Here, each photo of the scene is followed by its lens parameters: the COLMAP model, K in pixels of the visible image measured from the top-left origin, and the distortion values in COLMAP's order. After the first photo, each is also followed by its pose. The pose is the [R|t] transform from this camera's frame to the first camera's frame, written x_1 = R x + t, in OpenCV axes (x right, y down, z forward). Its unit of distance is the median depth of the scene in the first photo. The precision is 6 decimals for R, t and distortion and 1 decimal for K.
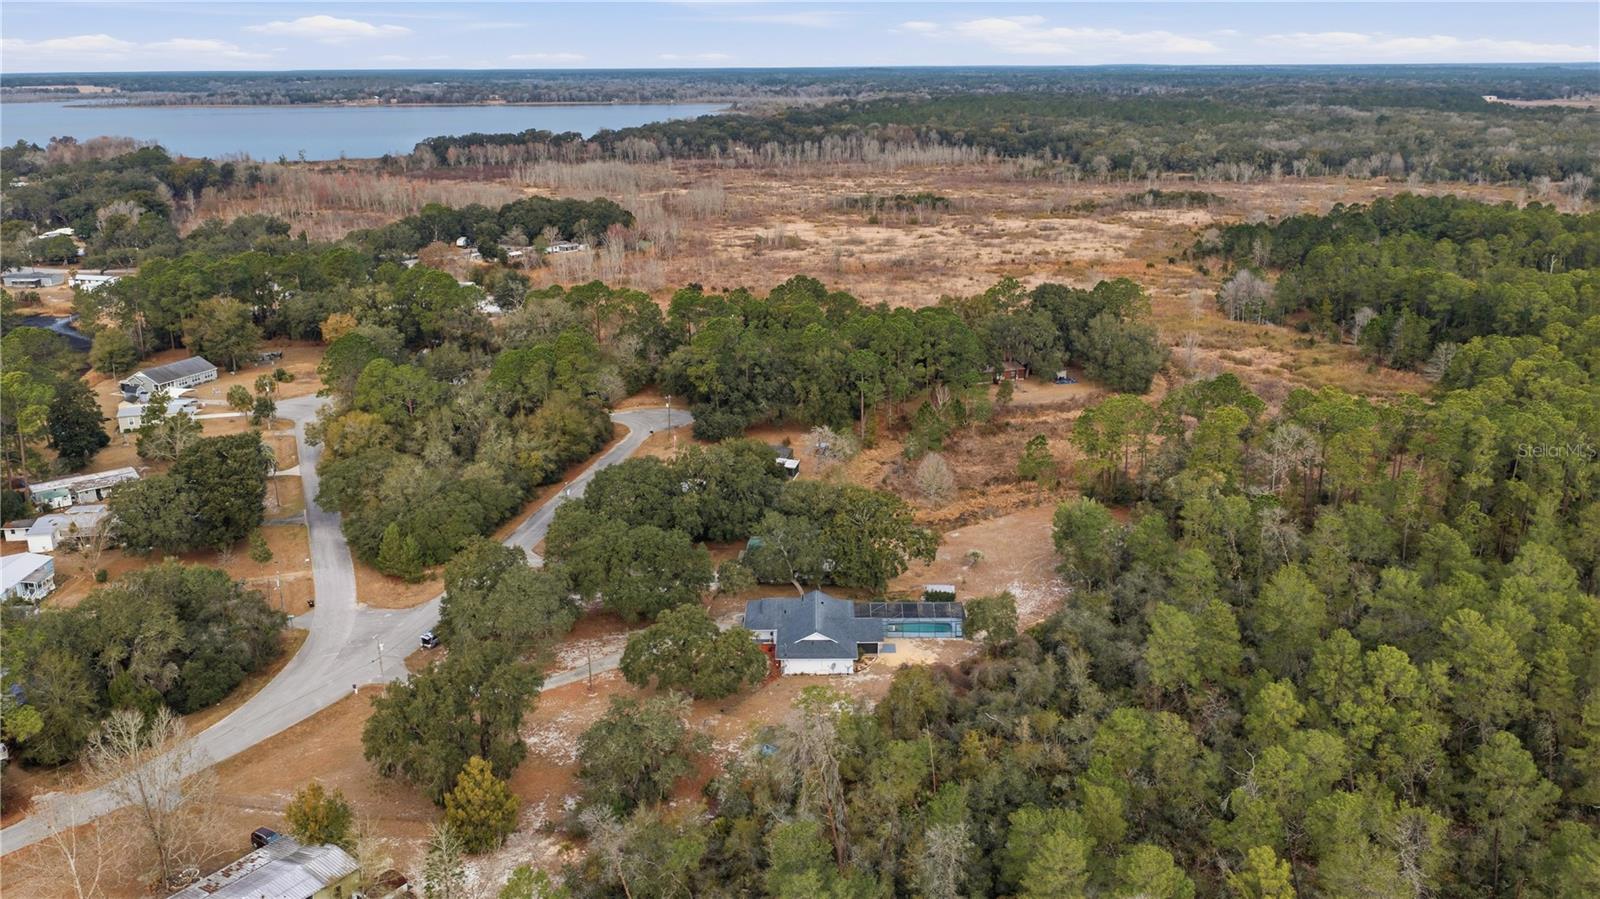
lens RADIAL K [[1415.7, 0, 796.6], [0, 1415.7, 451.5], [0, 0, 1]] dist [0.057338, -0.015083]
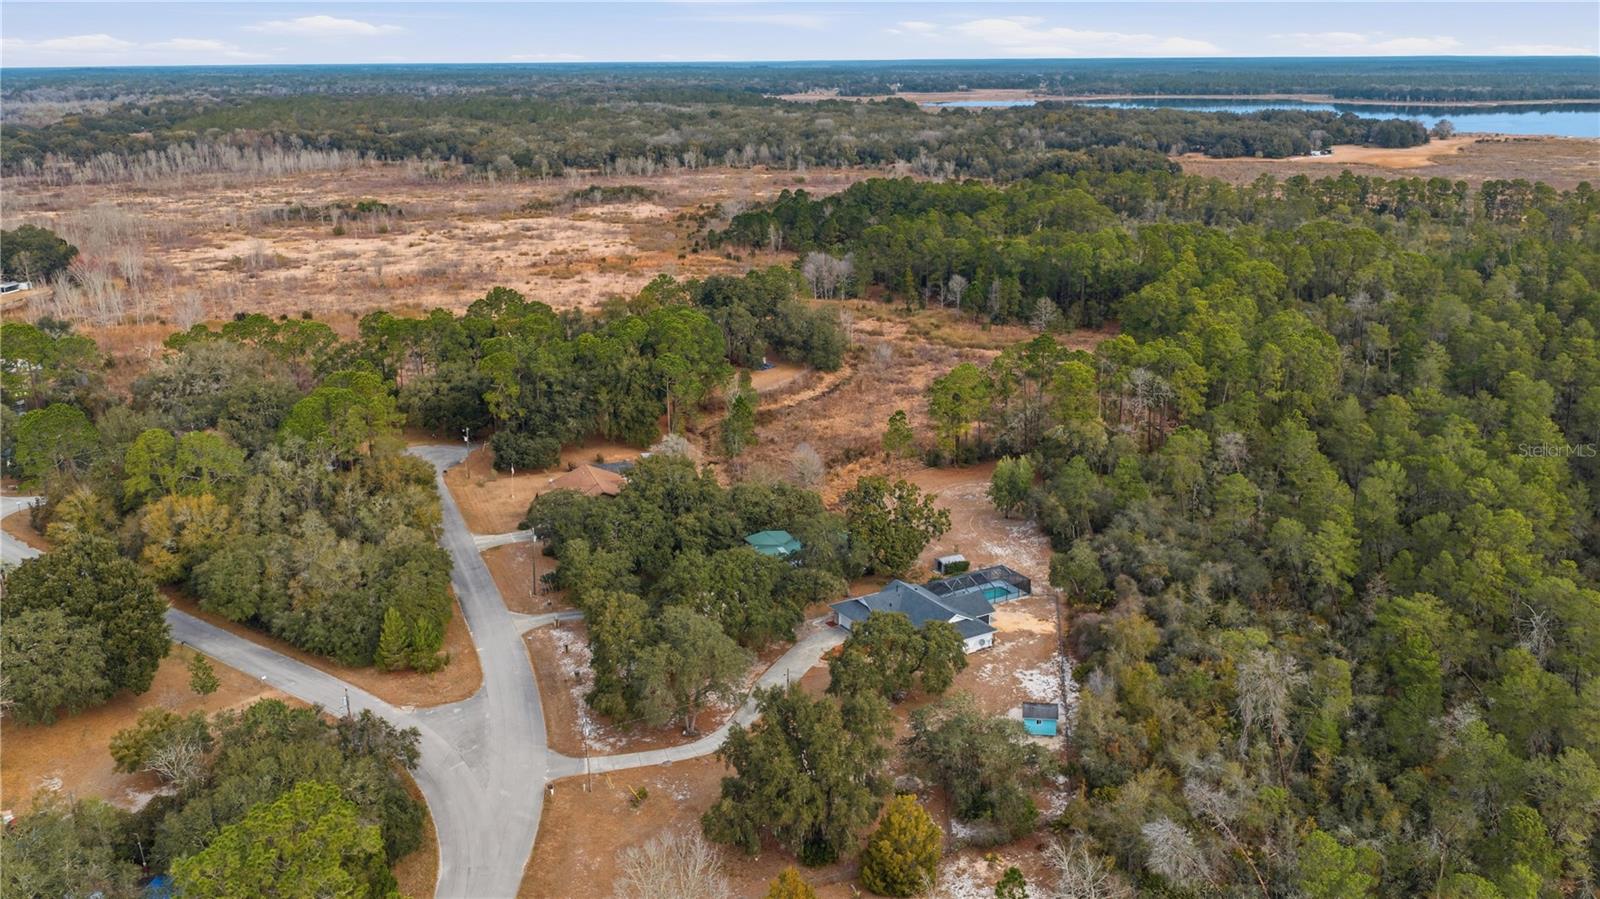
lens RADIAL K [[1415.7, 0, 799.4], [0, 1415.7, 450.0], [0, 0, 1]] dist [0.057338, -0.015083]
pose [[0.865105, -0.143417, 0.480651, -0.123641], [0.143783, 0.988944, 0.036291, -0.009632], [-0.480541, 0.037714, 0.876161, 0.032296]]
